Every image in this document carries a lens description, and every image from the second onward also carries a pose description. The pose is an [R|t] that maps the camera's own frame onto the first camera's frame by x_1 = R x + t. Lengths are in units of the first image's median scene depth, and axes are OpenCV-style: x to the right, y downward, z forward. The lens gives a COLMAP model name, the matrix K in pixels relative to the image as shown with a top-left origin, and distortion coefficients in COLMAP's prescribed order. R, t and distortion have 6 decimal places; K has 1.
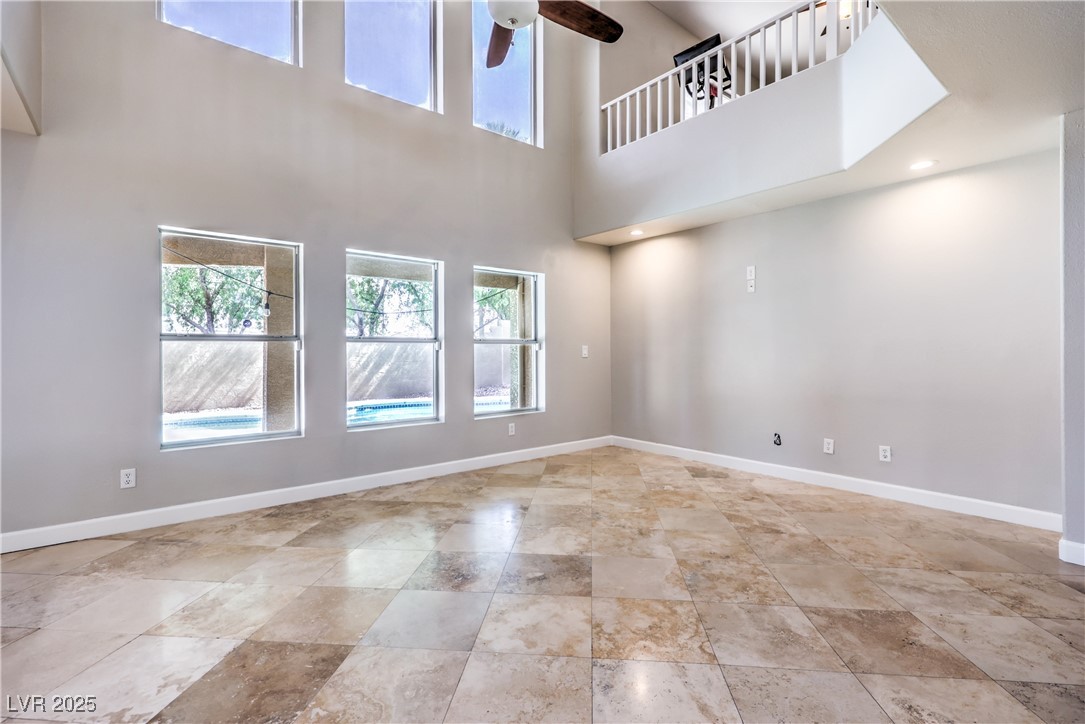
lens RADIAL K [[494.6, 0, 545.4], [0, 494.6, 354.8], [0, 0, 1]] dist [0.006966, -0.000792]
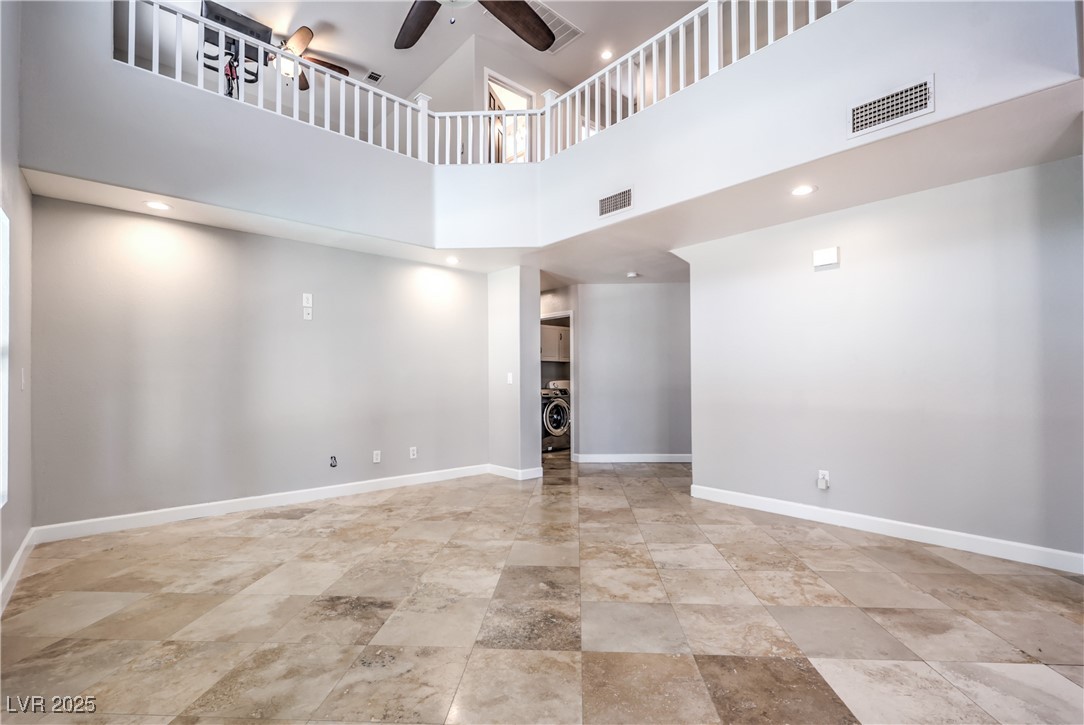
lens RADIAL K [[494.2, 0, 546.3], [0, 494.2, 373.9], [0, 0, 1]] dist [0.006966, -0.000792]
pose [[-0.039089, 0.014863, 0.999125, -0.753189], [0.007253, 0.999867, -0.014590, 0.000449], [-0.999209, 0.006677, -0.039192, 0.708866]]
